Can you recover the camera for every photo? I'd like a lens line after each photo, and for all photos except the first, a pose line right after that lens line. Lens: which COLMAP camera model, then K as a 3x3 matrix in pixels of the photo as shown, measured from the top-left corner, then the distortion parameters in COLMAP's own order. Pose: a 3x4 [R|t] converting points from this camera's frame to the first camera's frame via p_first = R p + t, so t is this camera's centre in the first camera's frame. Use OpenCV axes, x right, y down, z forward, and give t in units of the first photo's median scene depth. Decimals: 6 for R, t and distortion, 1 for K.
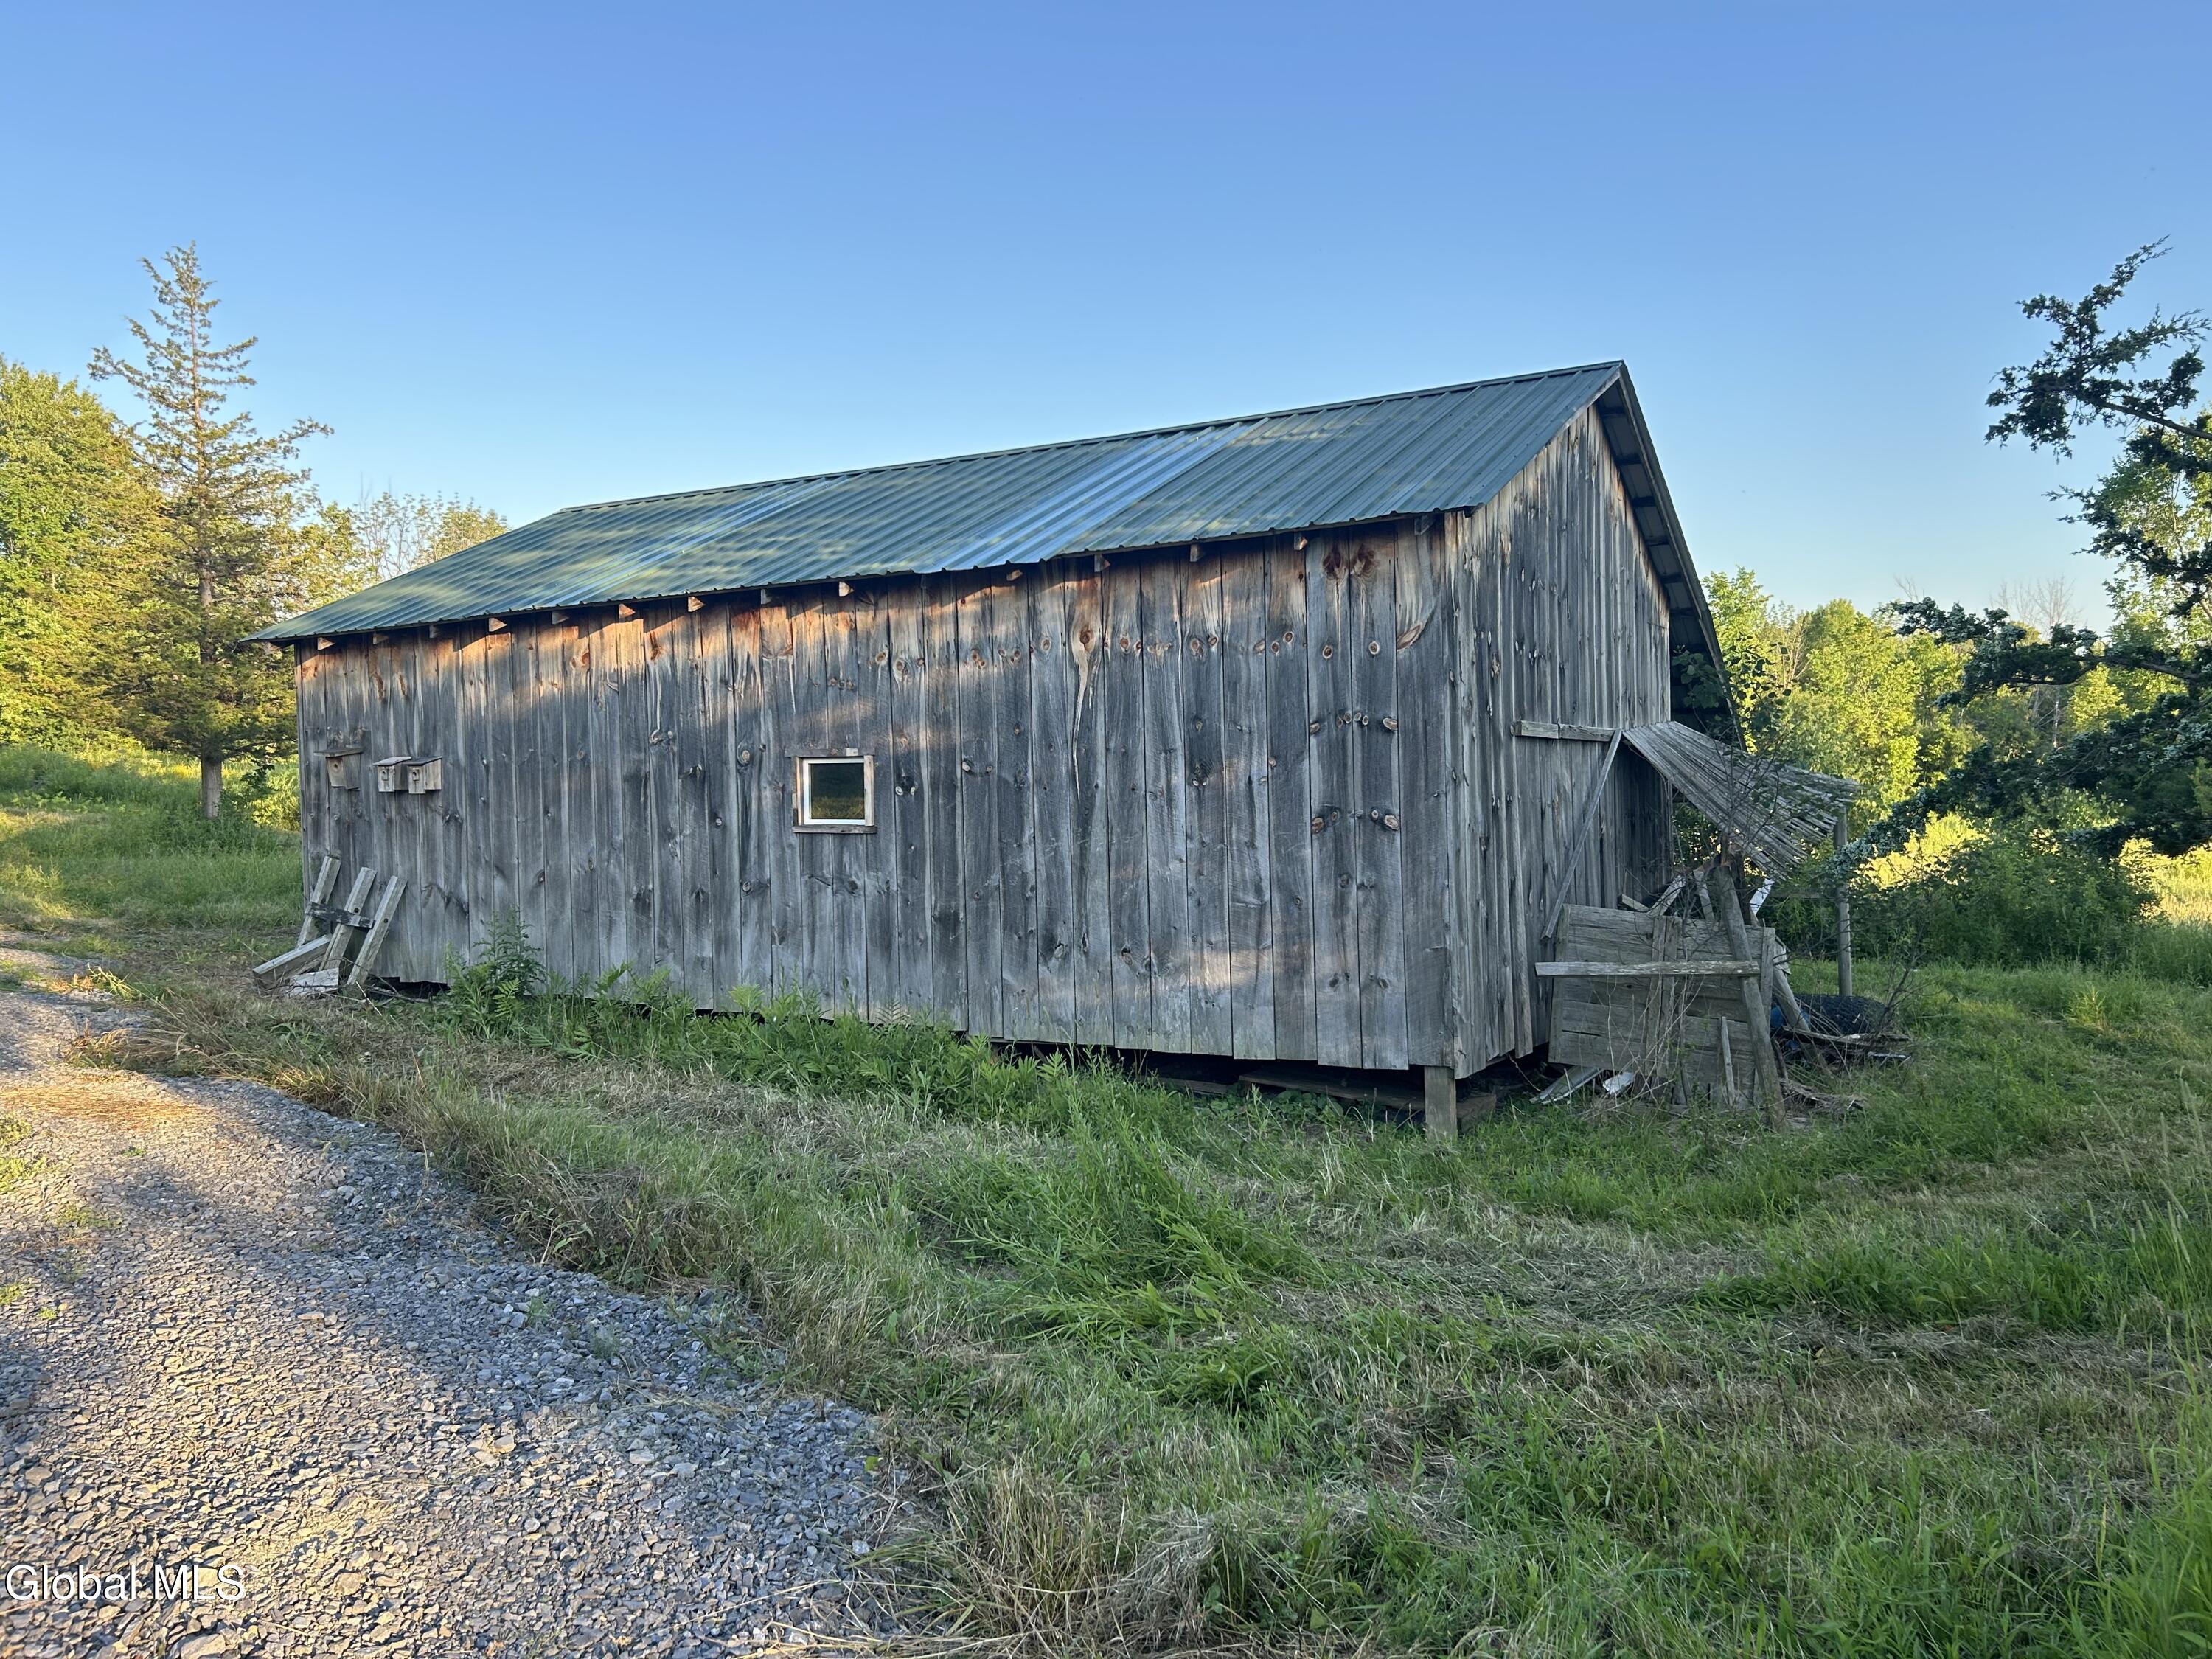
lens RADIAL K [[1594.4, 0, 1105.3], [0, 1594.4, 799.7], [0, 0, 1]] dist [0.068167, -0.122313]
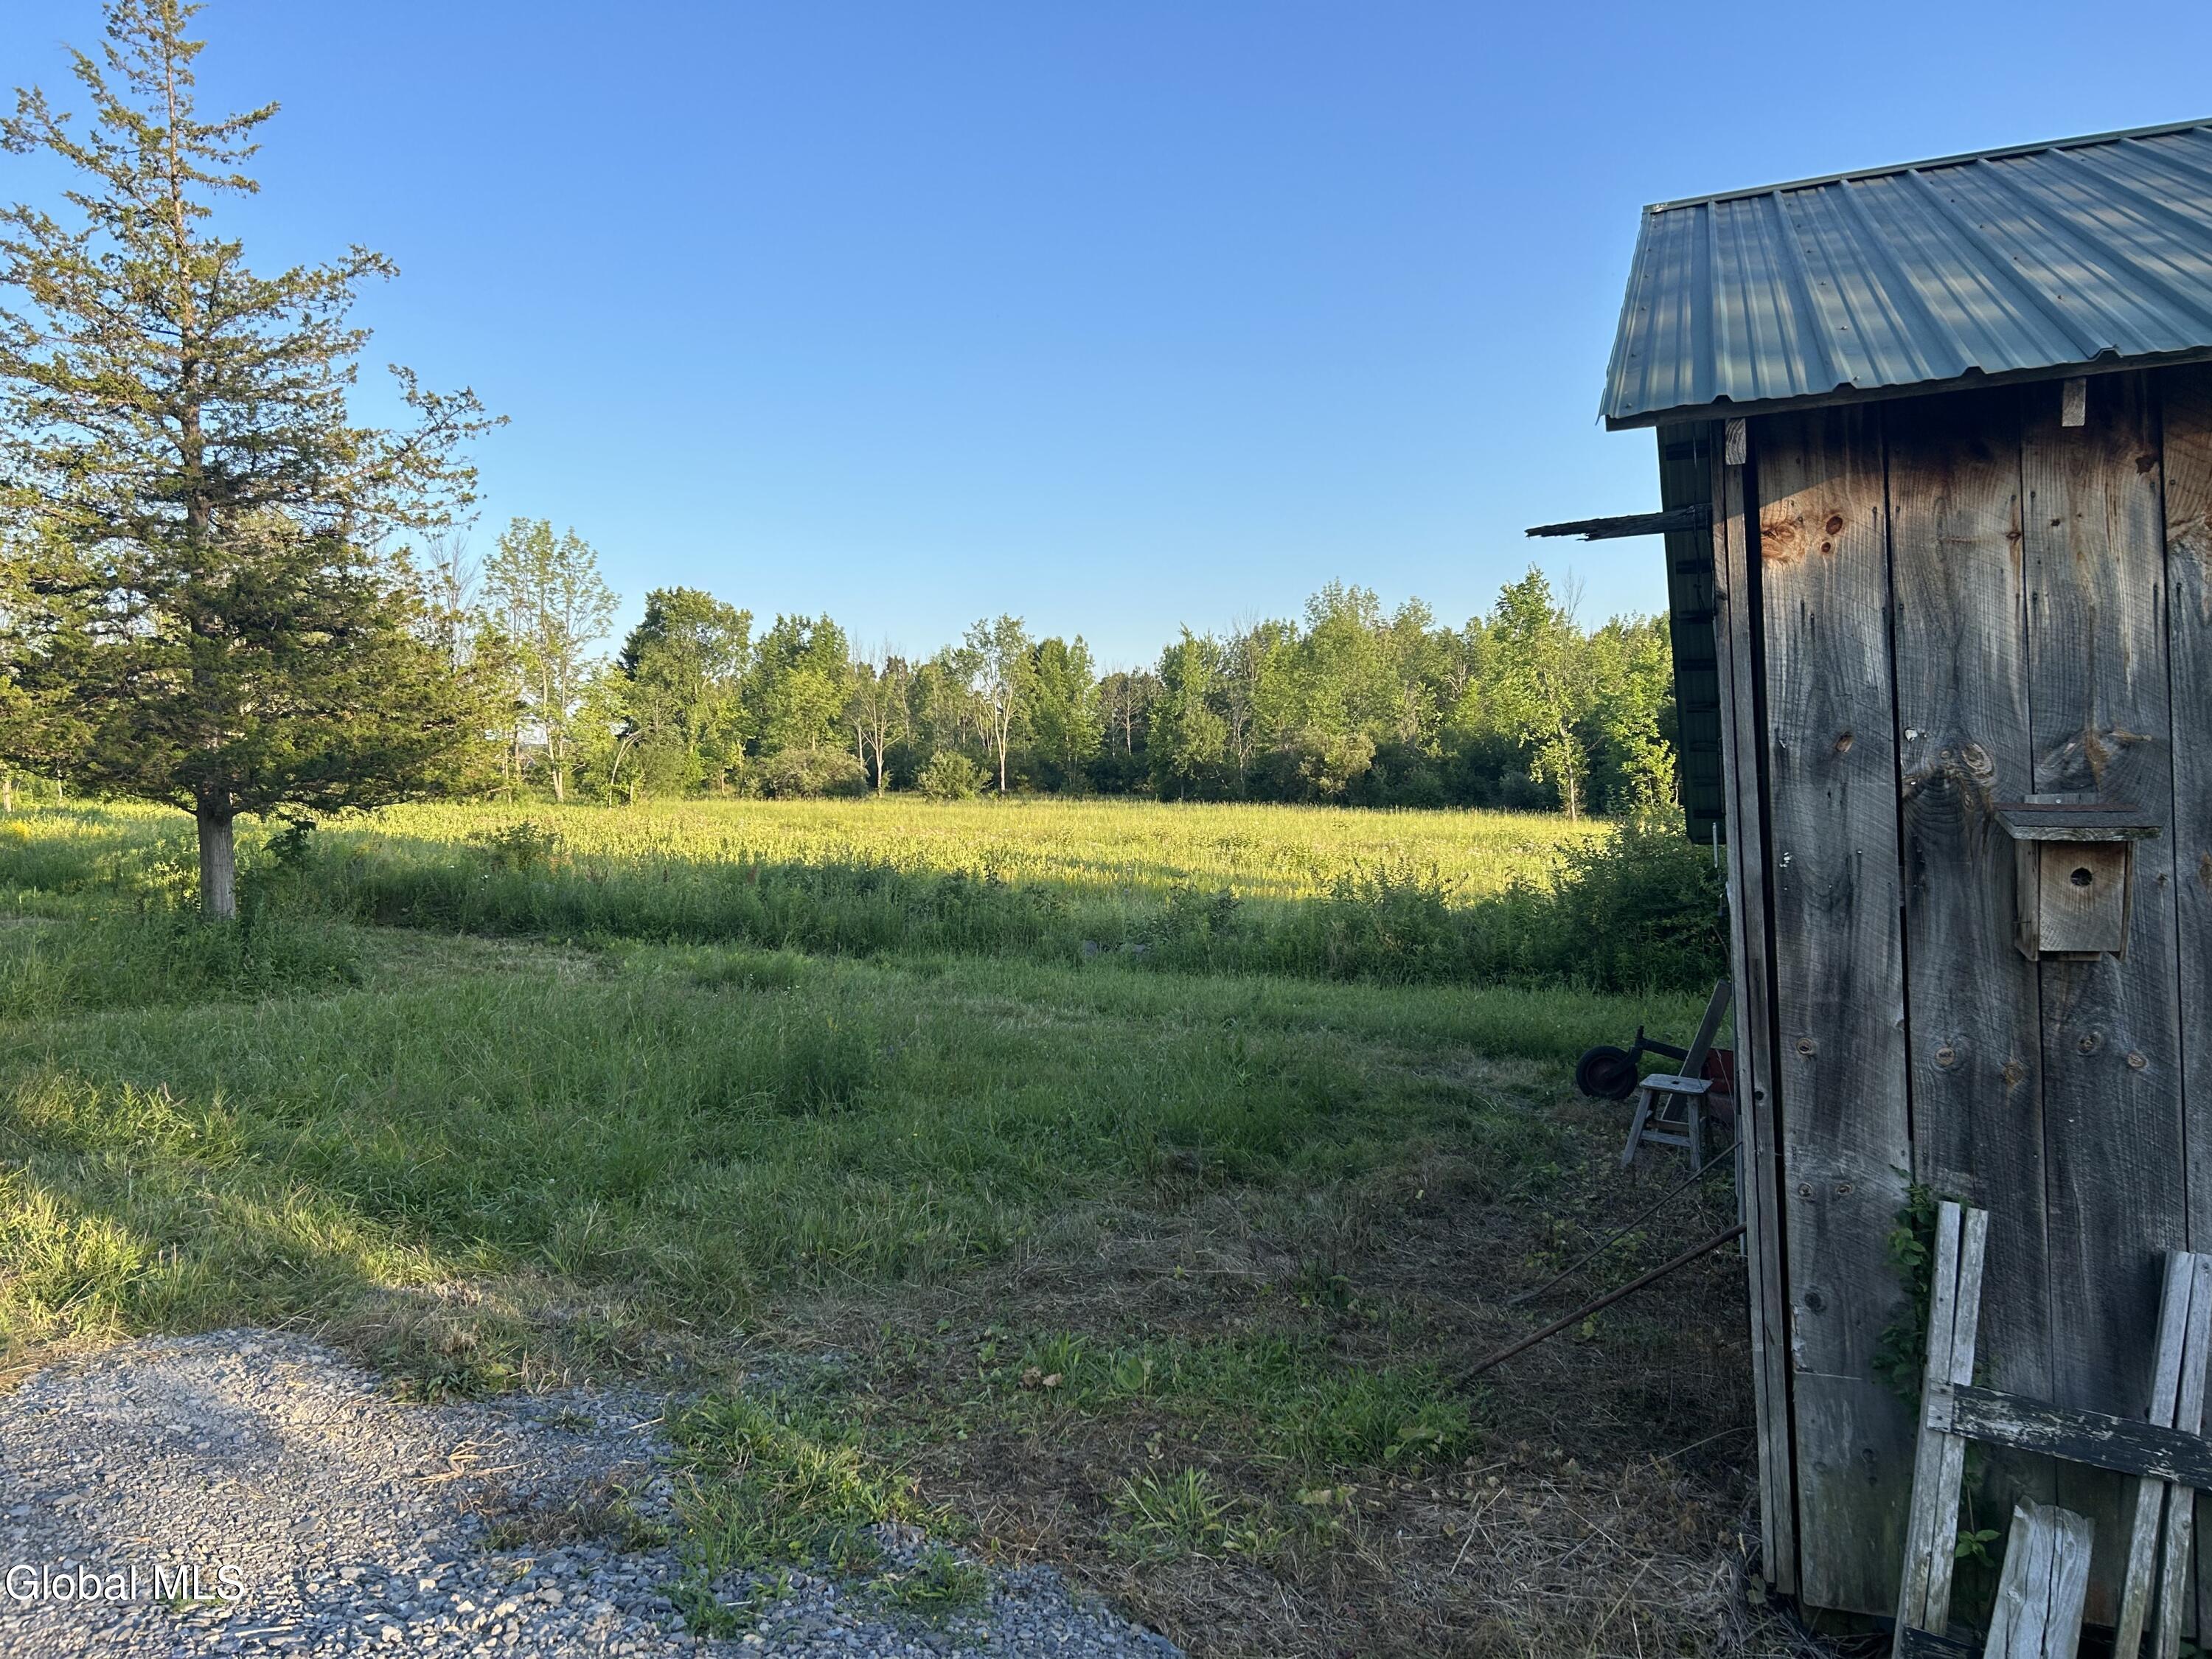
lens RADIAL K [[1680.1, 0, 1106.0], [0, 1680.1, 829.5], [0, 0, 1]] dist [0.034076, -0.067496]
pose [[0.988068, -0.020878, 0.152594, -0.799069], [0.021495, 0.999766, -0.002398, -0.027480], [-0.152508, 0.005650, 0.988286, 0.831265]]
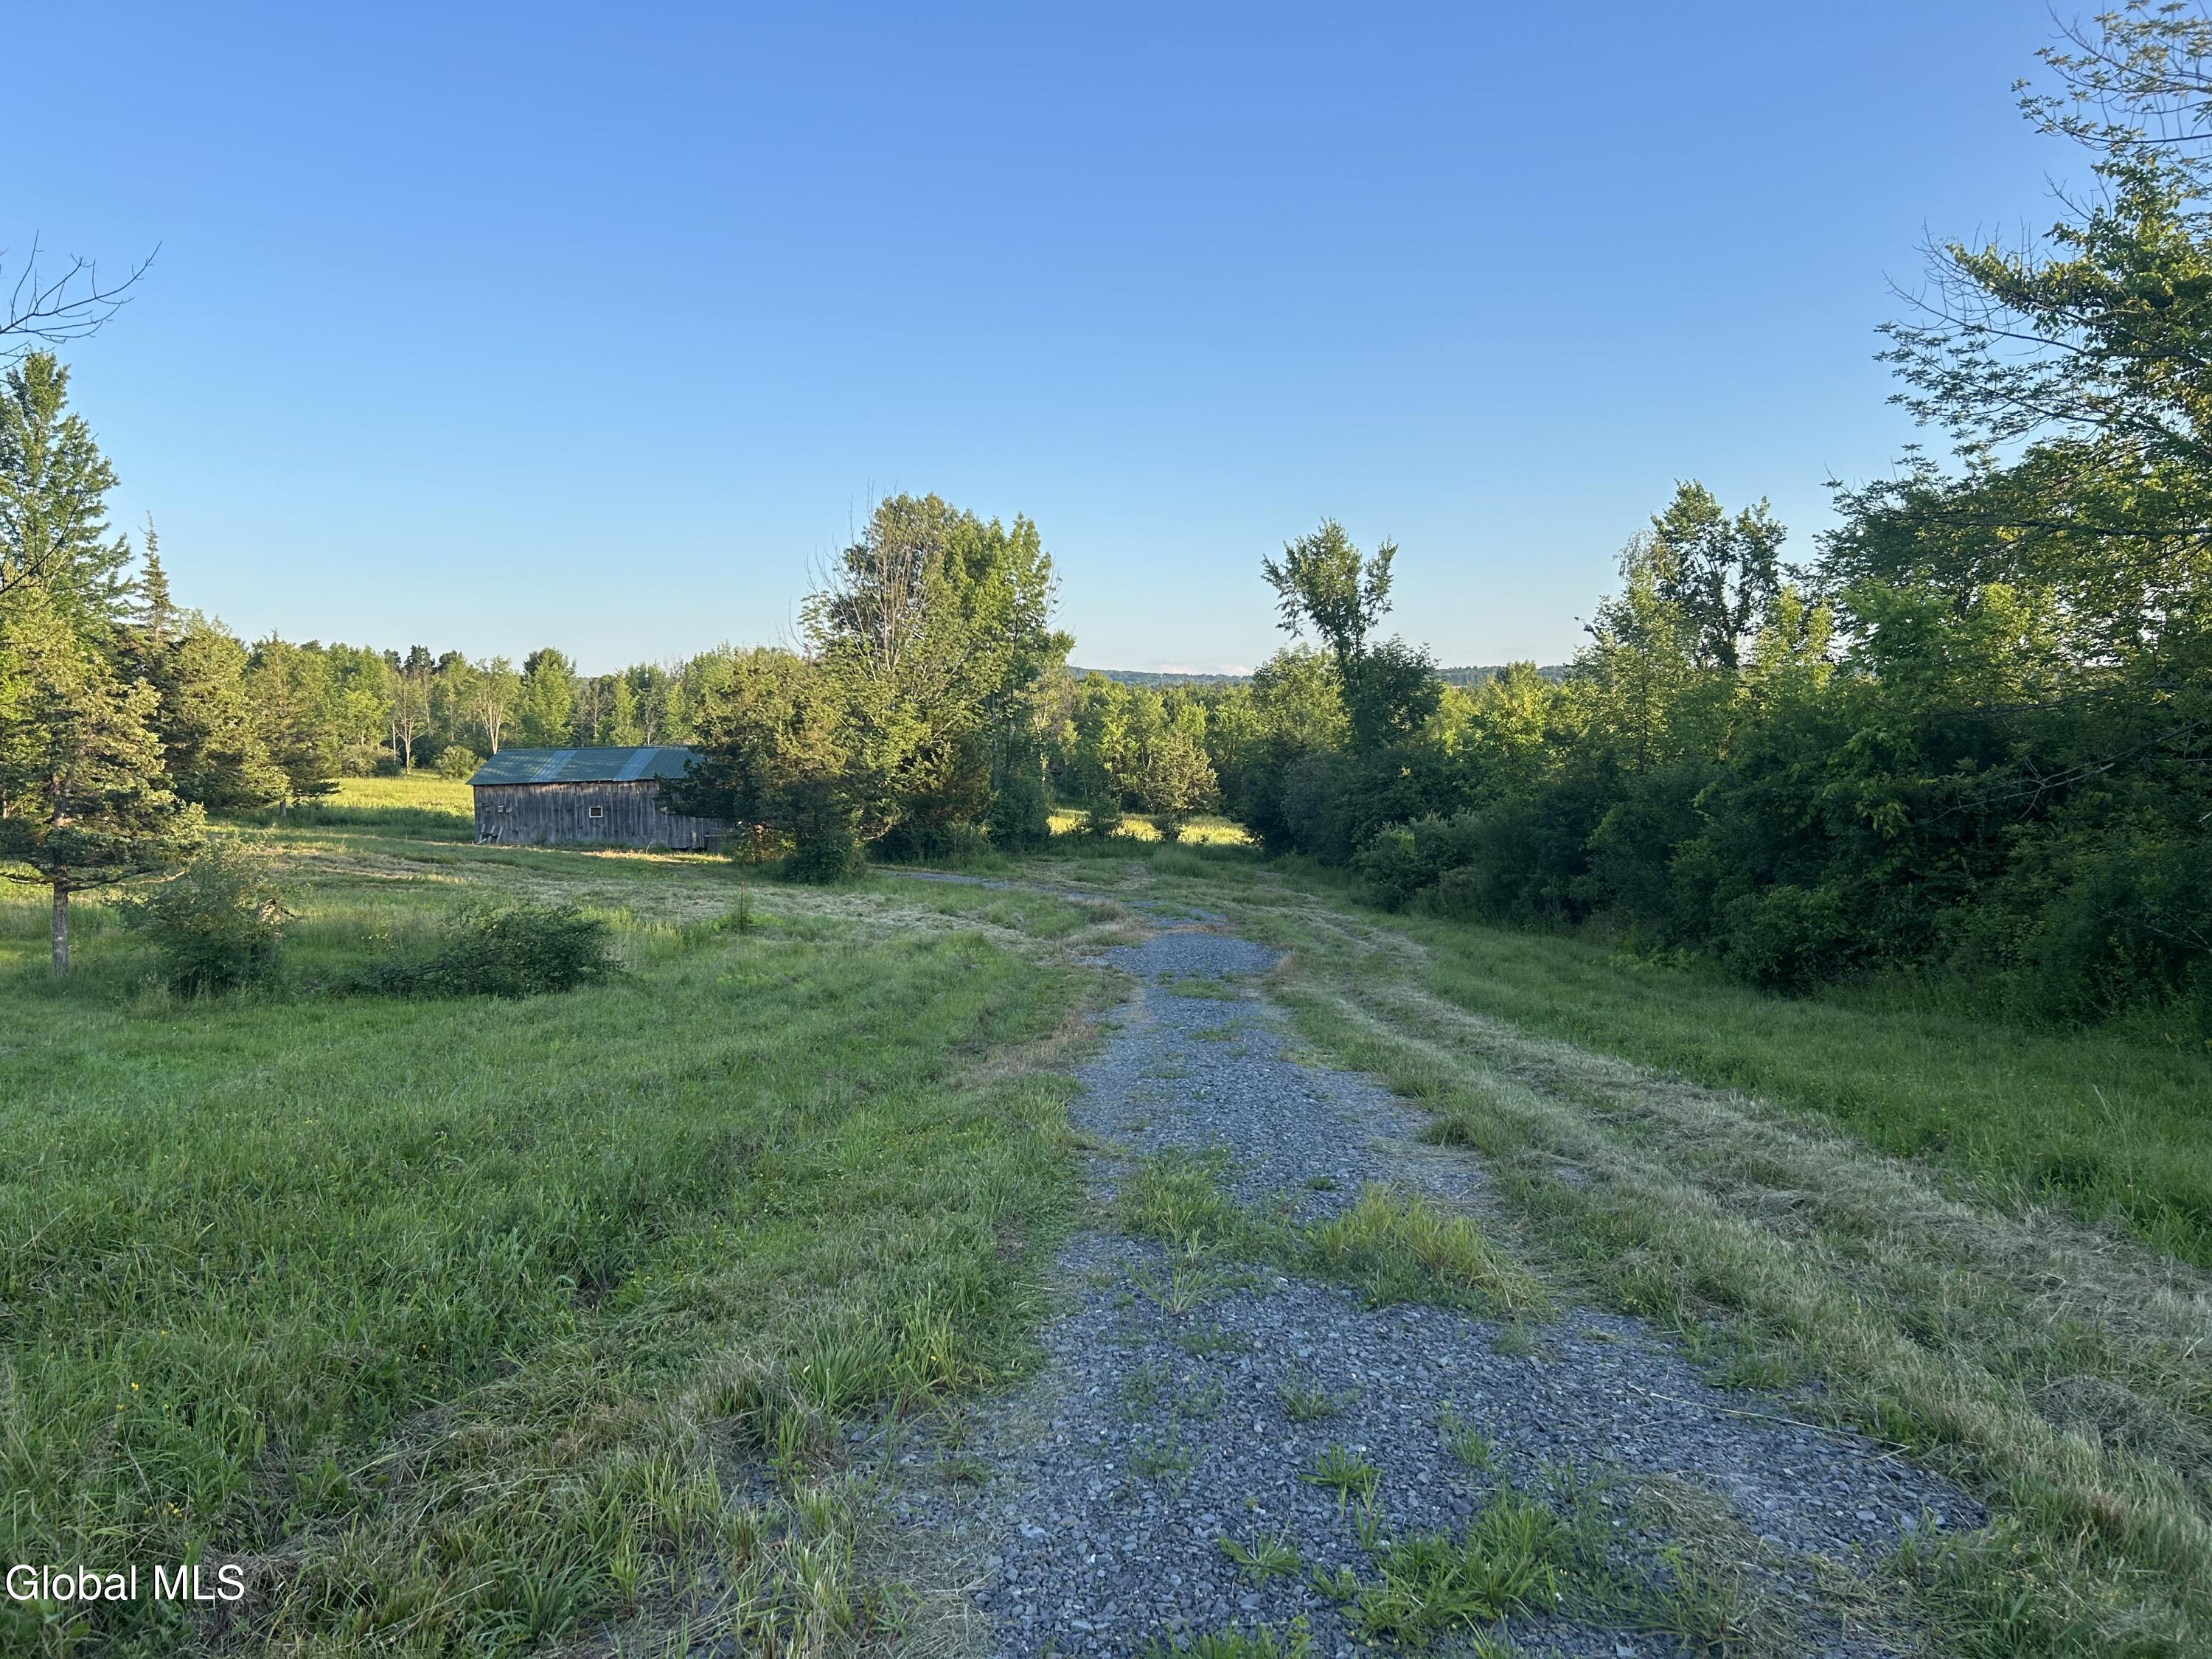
lens RADIAL K [[1594.4, 0, 1105.3], [0, 1594.4, 799.7], [0, 0, 1]] dist [0.068167, -0.122313]
pose [[0.907098, -0.004089, 0.420899, -1.030899], [0.002887, 0.999990, 0.003494, -0.071499], [-0.420909, -0.001954, 0.907101, -5.816542]]
